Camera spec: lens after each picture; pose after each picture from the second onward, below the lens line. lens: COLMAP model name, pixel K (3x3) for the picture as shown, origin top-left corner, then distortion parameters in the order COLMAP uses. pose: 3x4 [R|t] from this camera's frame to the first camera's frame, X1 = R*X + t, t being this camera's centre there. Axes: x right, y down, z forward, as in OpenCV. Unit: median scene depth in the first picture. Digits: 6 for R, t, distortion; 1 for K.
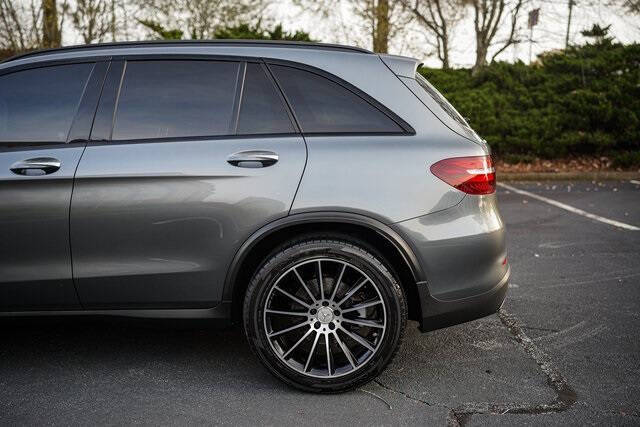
lens RADIAL K [[621.9, 0, 309.2], [0, 621.9, 212.8], [0, 0, 1]] dist [0.032014, 0.000000]
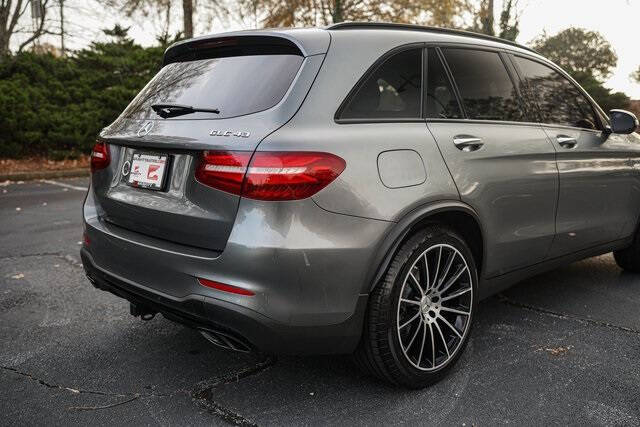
lens RADIAL K [[621.9, 0, 327.8], [0, 621.9, 210.9], [0, 0, 1]] dist [0.032014, 0.000000]
pose [[0.706167, -0.100687, 0.700850, -0.064899], [0.098947, 0.994158, 0.043126, -0.001627], [-0.701097, 0.038893, 0.712004, 0.024499]]
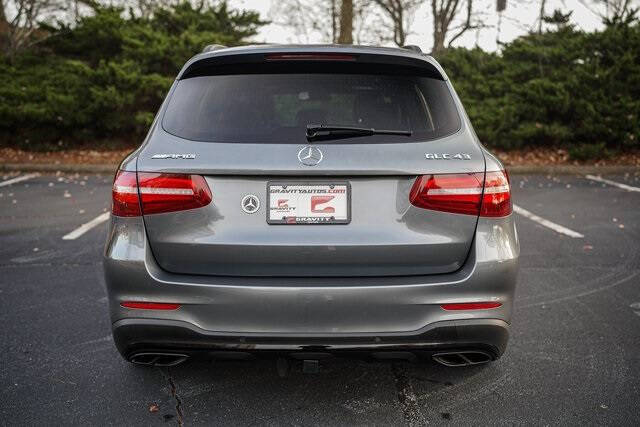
lens RADIAL K [[621.9, 0, 311.8], [0, 621.9, 213.4], [0, 0, 1]] dist [0.032014, 0.000000]
pose [[0.999148, 0.007548, 0.040565, 0.049913], [-0.008738, 0.999534, 0.029236, -0.016310], [-0.040326, -0.029566, 0.998749, 0.053973]]
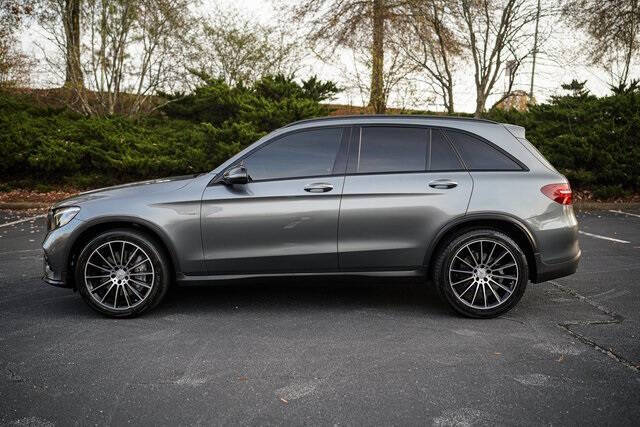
lens RADIAL K [[621.9, 0, 315.3], [0, 621.9, 208.9], [0, 0, 1]] dist [0.032014, 0.000000]
pose [[0.998167, 0.004623, 0.060345, -0.118495], [-0.000947, 0.998149, -0.060814, 0.019685], [-0.060514, 0.060646, 0.996323, -0.157786]]
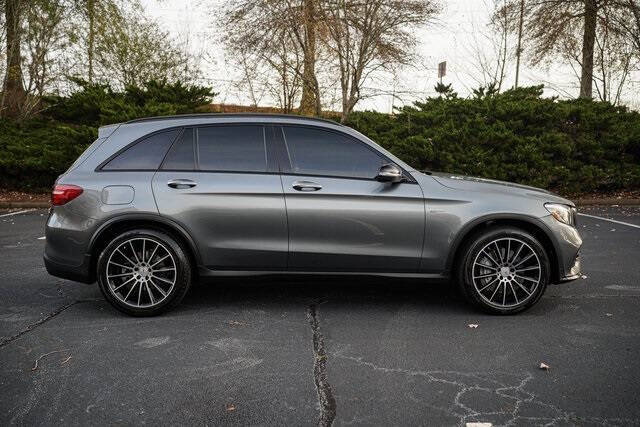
lens RADIAL K [[621.9, 0, 303.4], [0, 621.9, 203.7], [0, 0, 1]] dist [0.032014, 0.000000]
pose [[0.999965, 0.005284, 0.006499, 0.201780], [-0.004822, 0.997591, -0.069200, 0.027209], [-0.006849, 0.069166, 0.997582, -0.234524]]
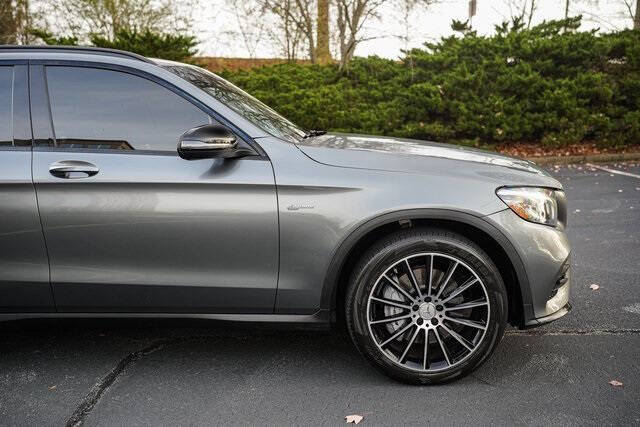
lens RADIAL K [[621.9, 0, 306.1], [0, 621.9, 206.4], [0, 0, 1]] dist [0.032014, 0.000000]
pose [[0.997747, -0.016248, -0.065098, 0.302109], [0.016642, 0.999846, 0.005513, 0.003318], [0.064998, -0.006584, 0.997864, -0.067662]]
